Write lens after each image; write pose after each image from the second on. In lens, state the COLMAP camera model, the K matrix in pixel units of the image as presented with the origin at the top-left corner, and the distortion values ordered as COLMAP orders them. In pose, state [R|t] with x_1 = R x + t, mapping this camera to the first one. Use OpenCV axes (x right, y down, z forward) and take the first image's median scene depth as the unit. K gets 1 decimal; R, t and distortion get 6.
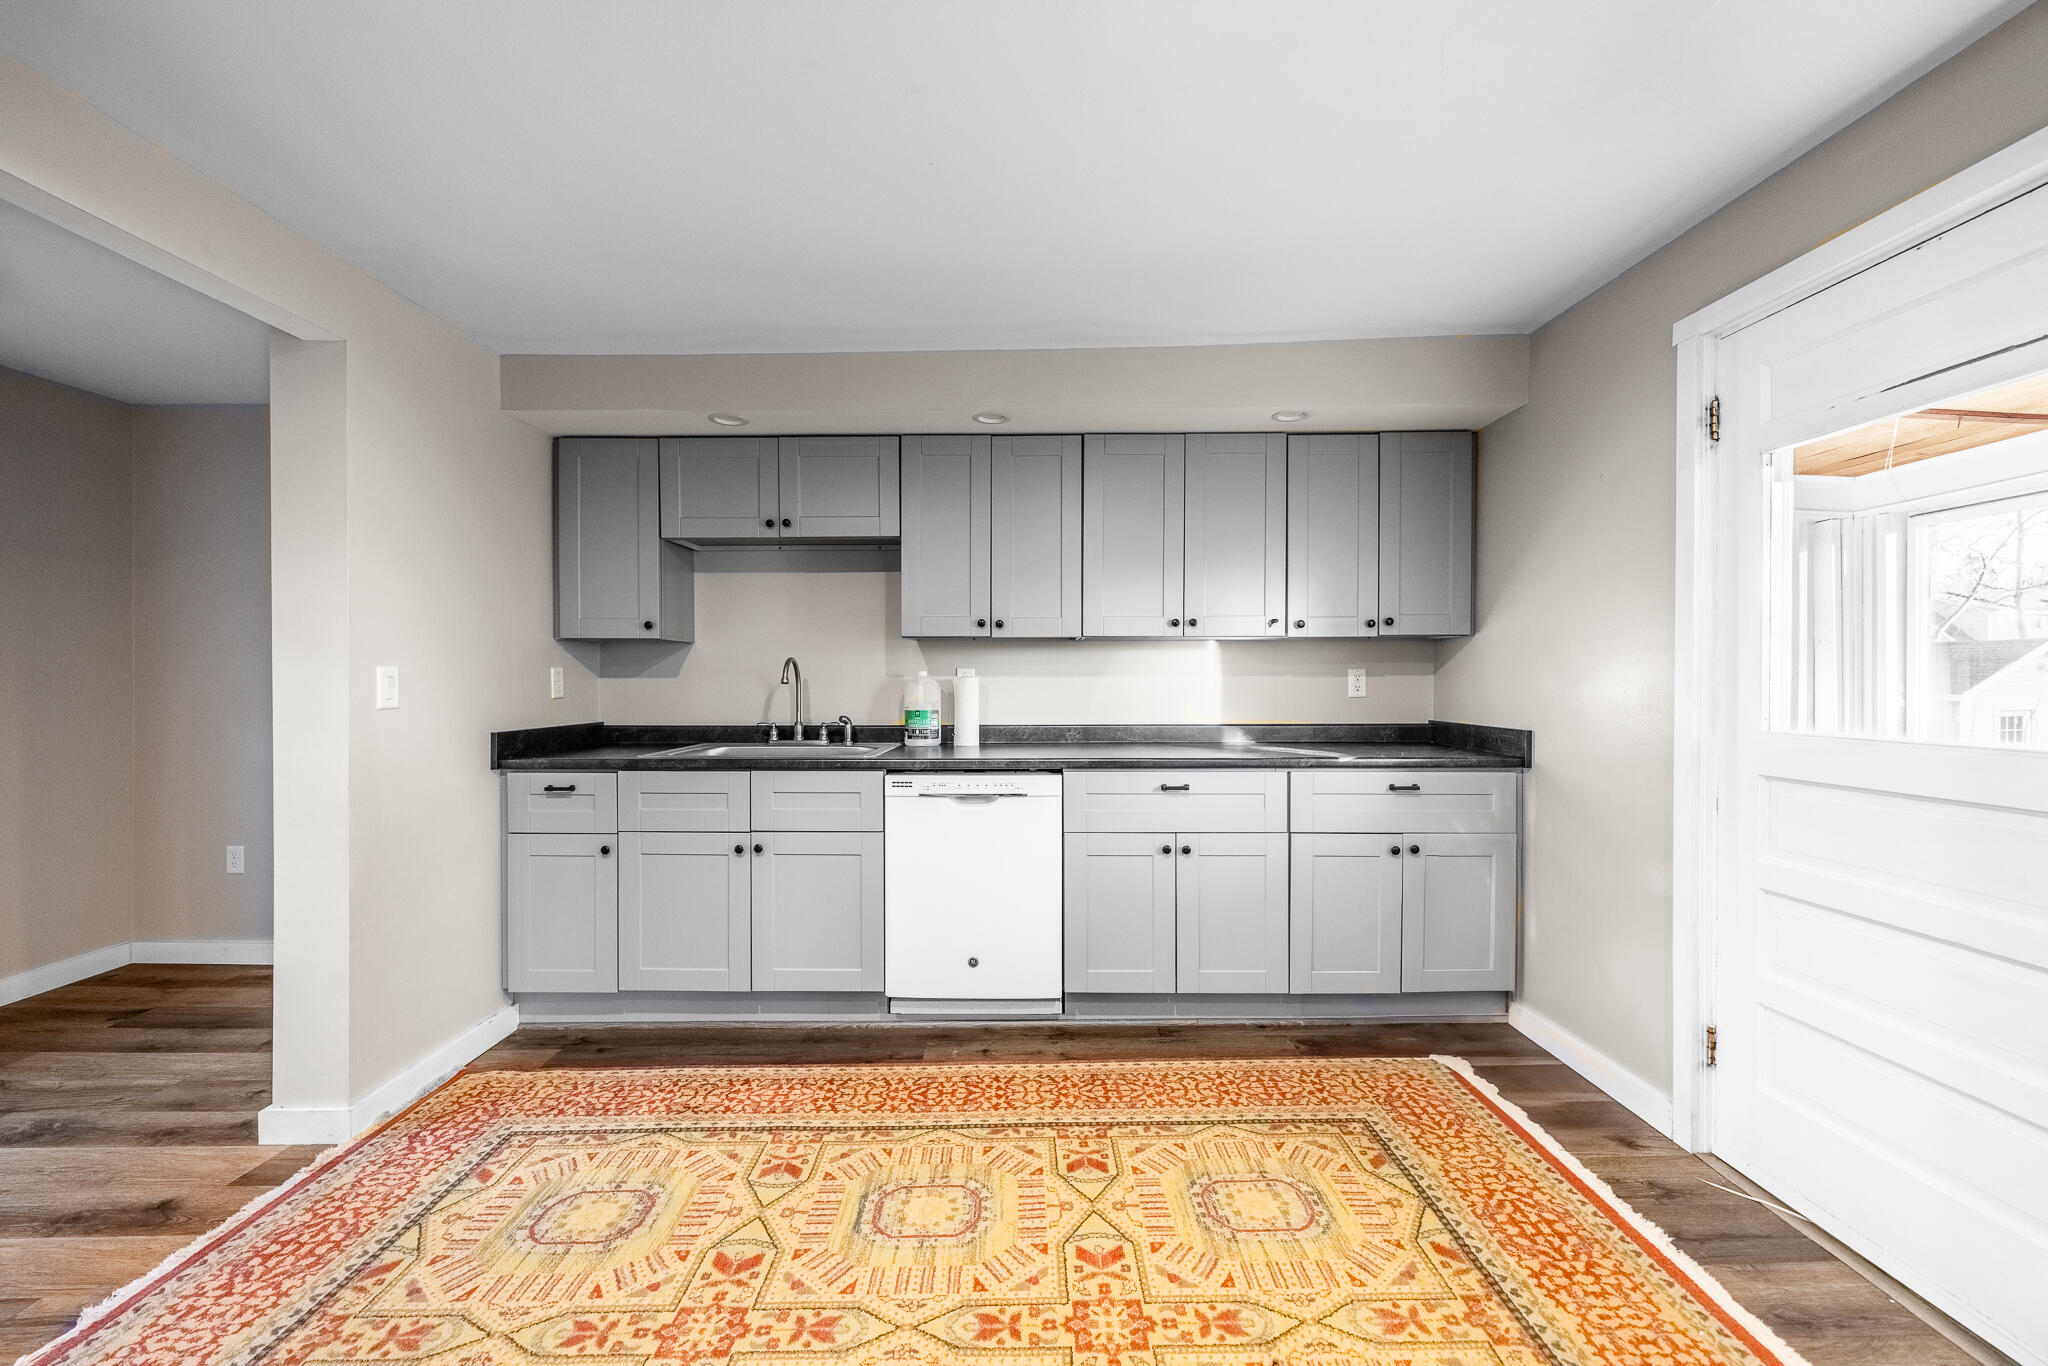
lens RADIAL K [[800.0, 0, 1022.4], [0, 800.0, 690.0], [0, 0, 1]] dist [-0.002646, -0.000592]
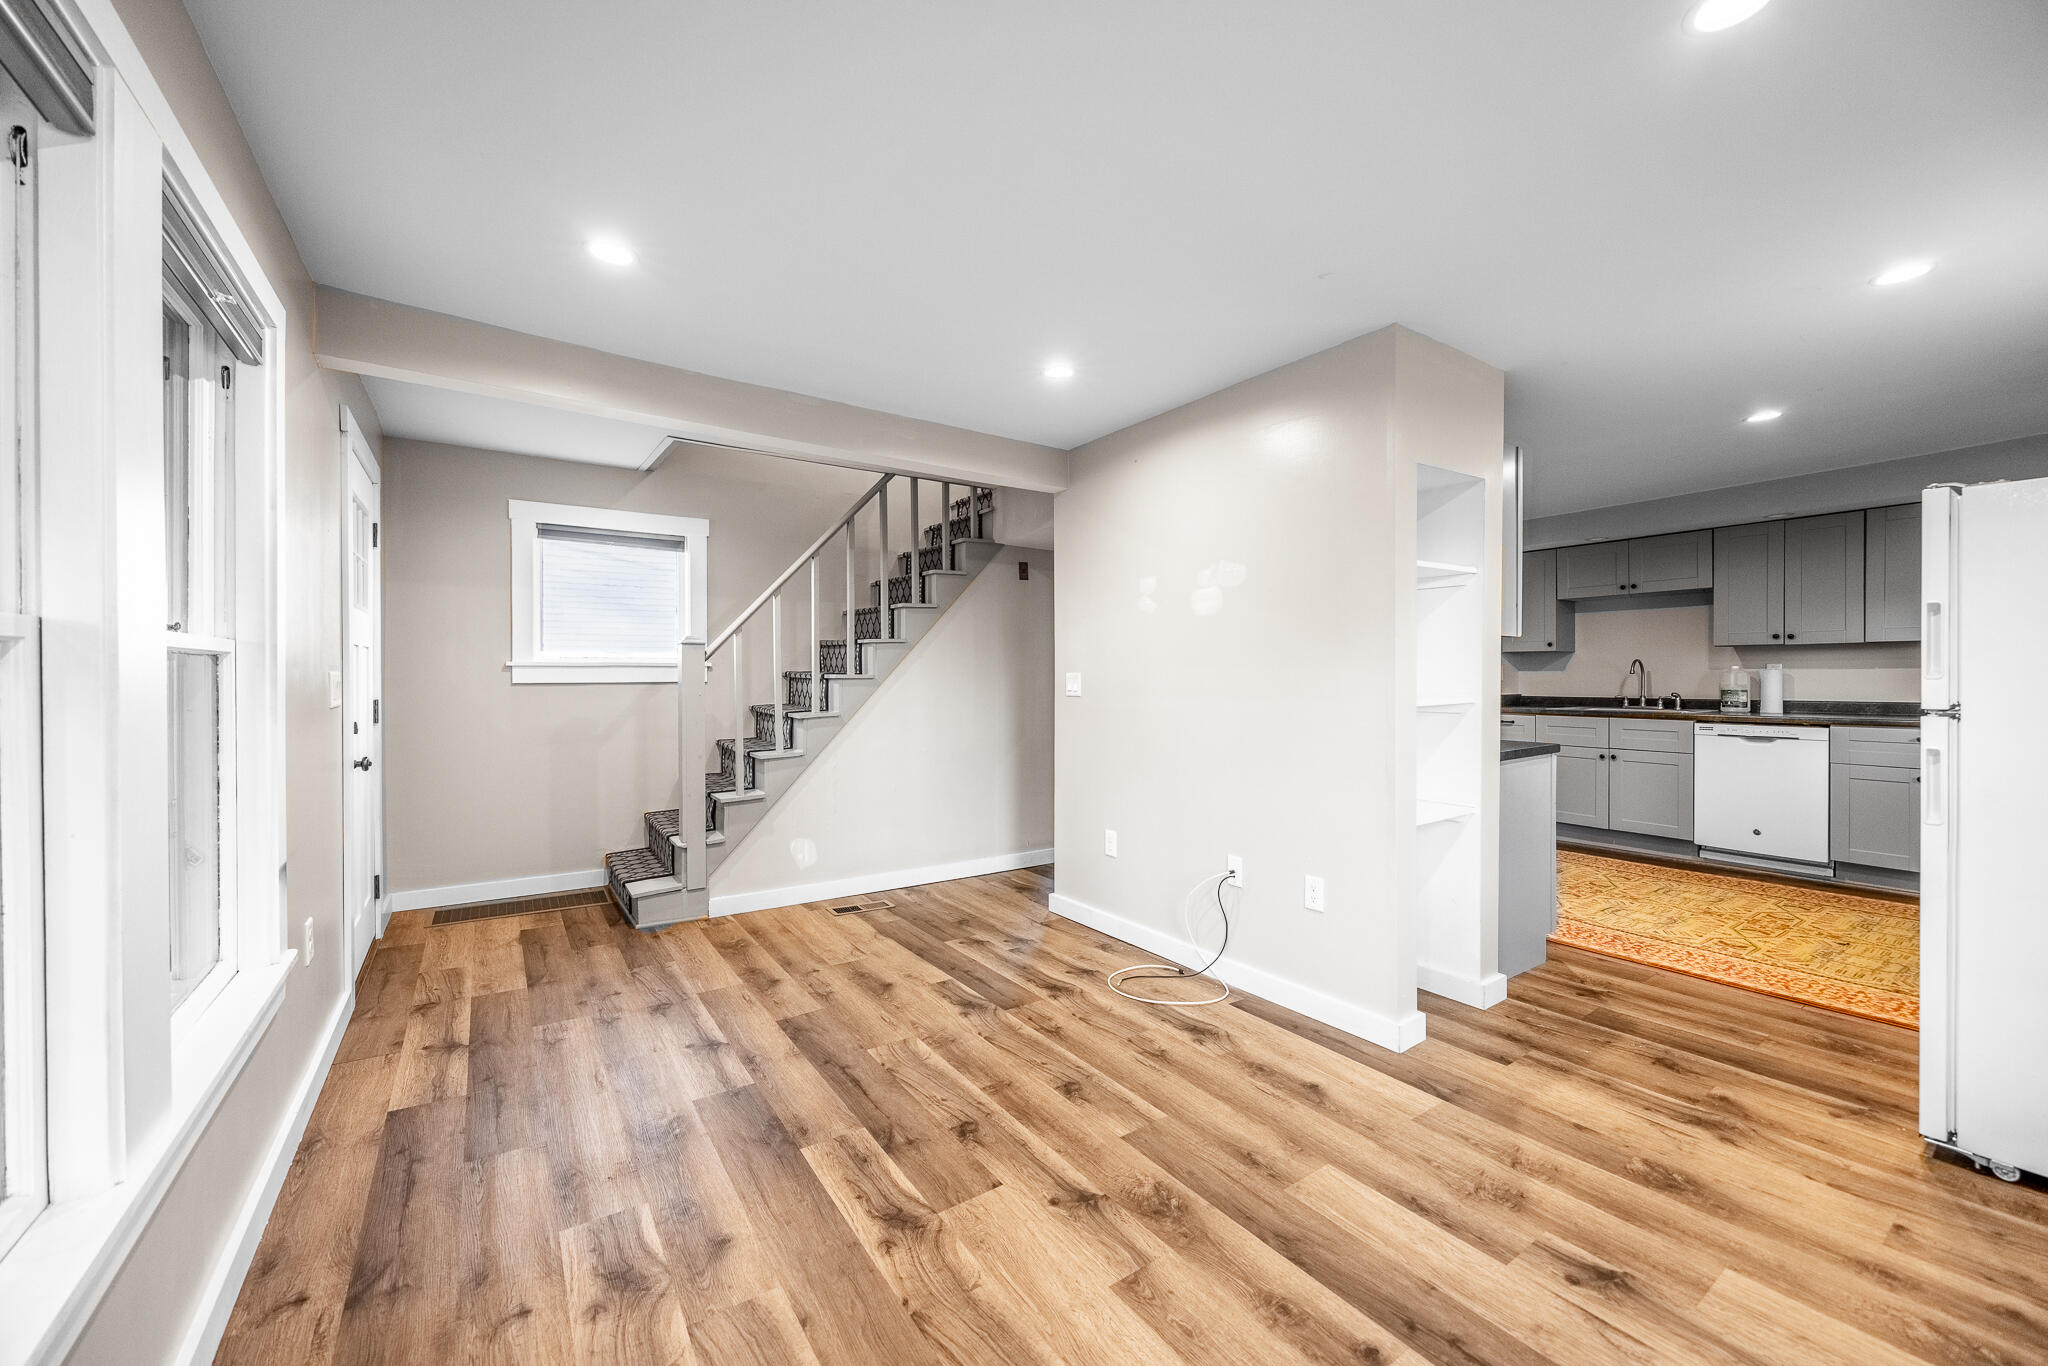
lens RADIAL K [[800.0, 0, 1011.6], [0, 800.0, 680.9], [0, 0, 1]] dist [-0.002646, -0.000592]
pose [[0.553842, 0.003556, -0.832614, 0.515889], [-0.006128, 0.999981, 0.000194, 0.019940], [0.832599, 0.004995, 0.553853, -1.407689]]
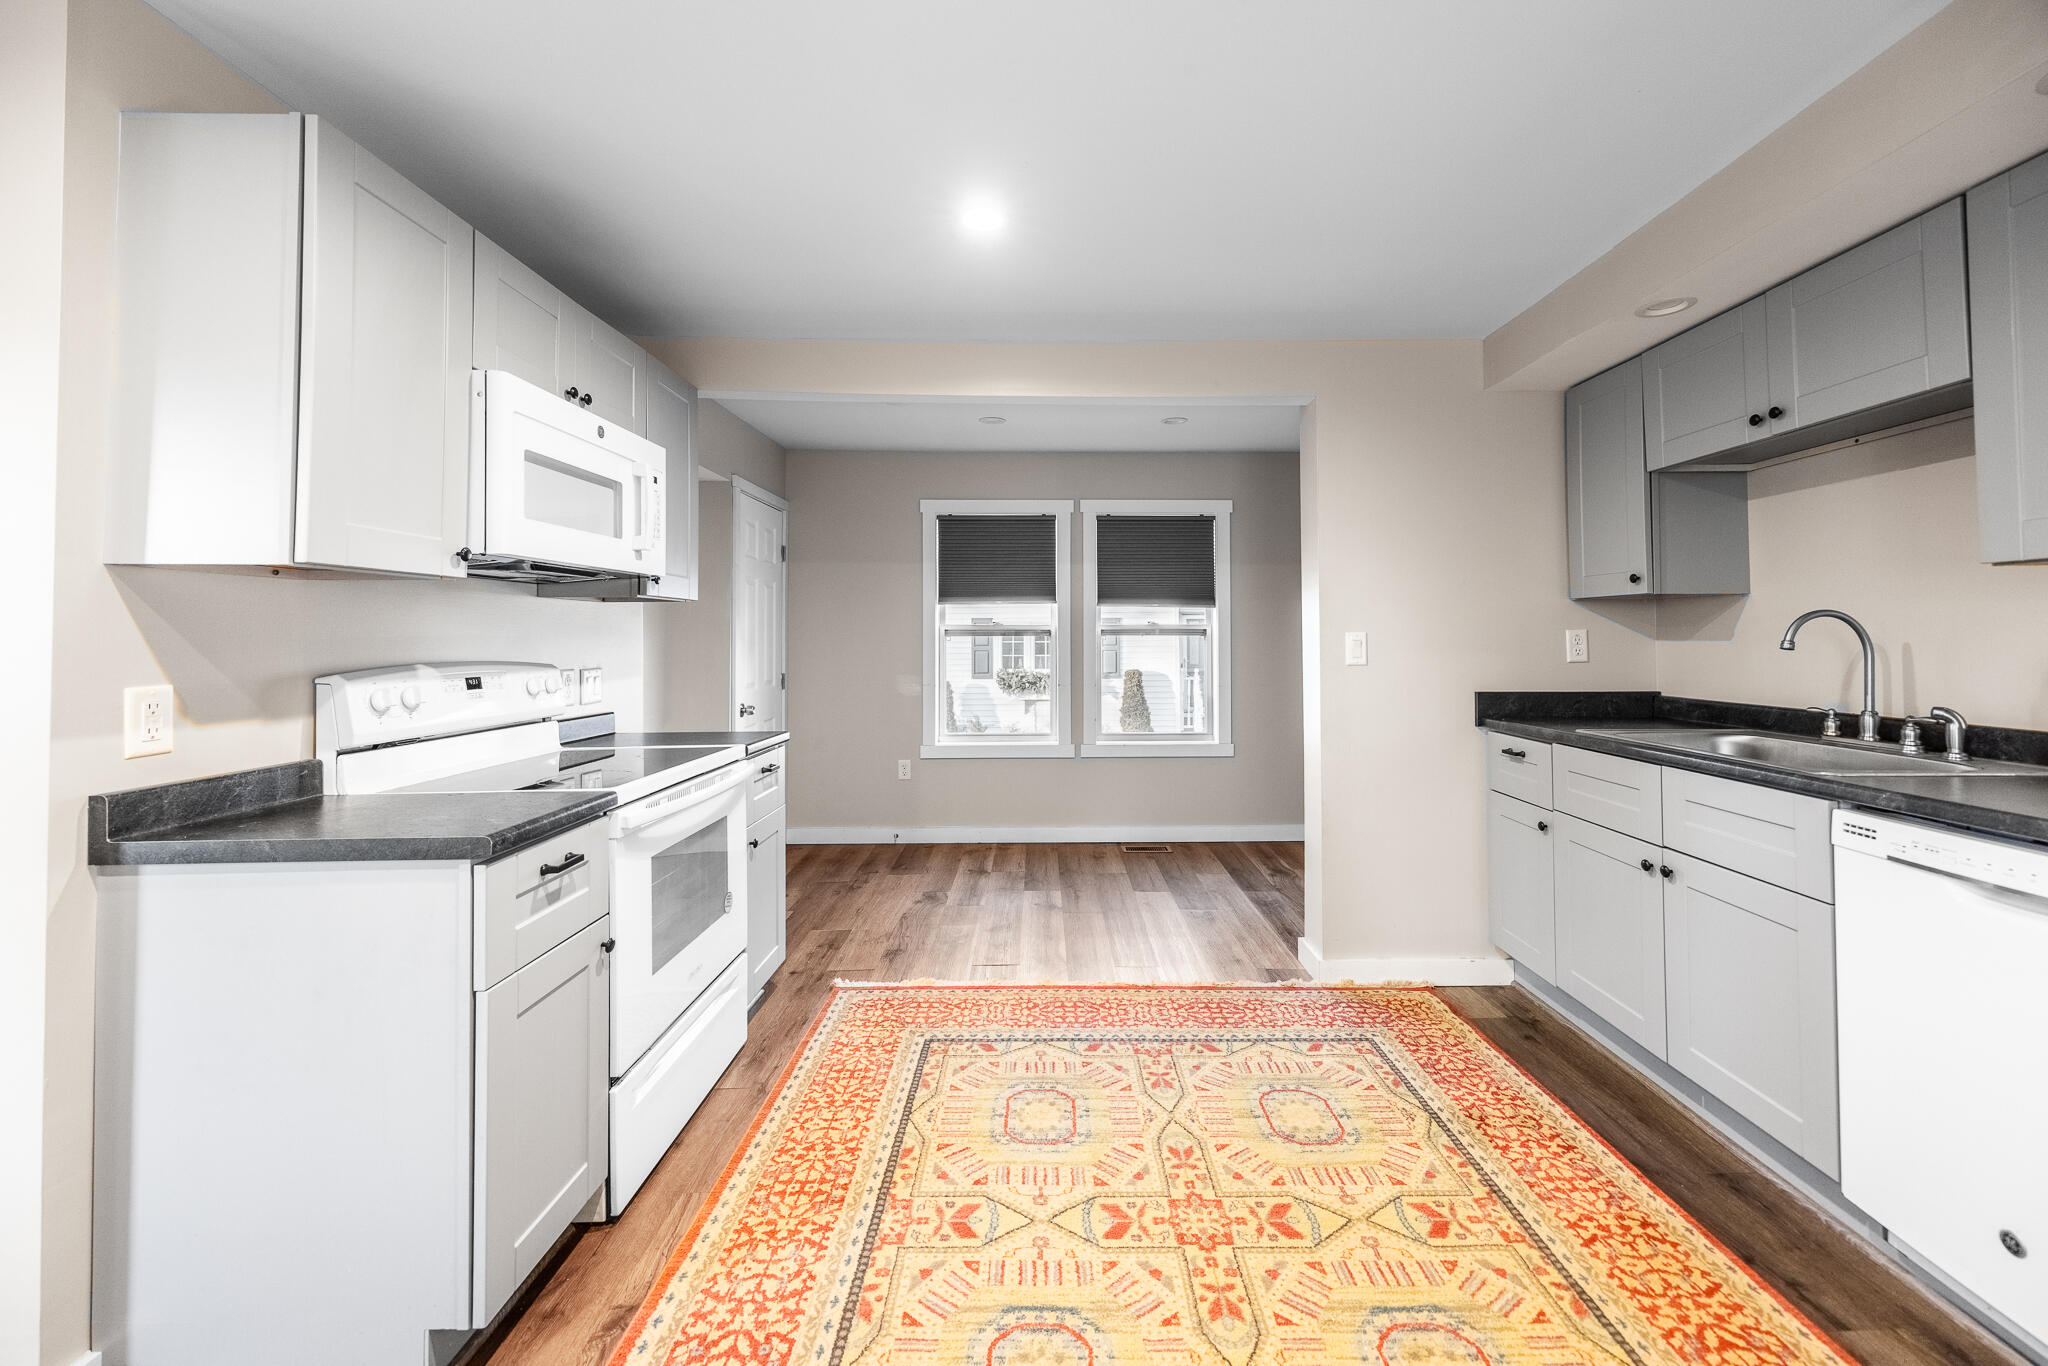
lens RADIAL K [[800.0, 0, 1058.6], [0, 800.0, 622.0], [0, 0, 1]] dist [-0.002646, -0.000592]
pose [[0.008994, -0.020184, -0.999756, 0.432858], [-0.012232, 0.999719, -0.020294, -0.012087], [0.999885, 0.012412, 0.008744, 0.450141]]
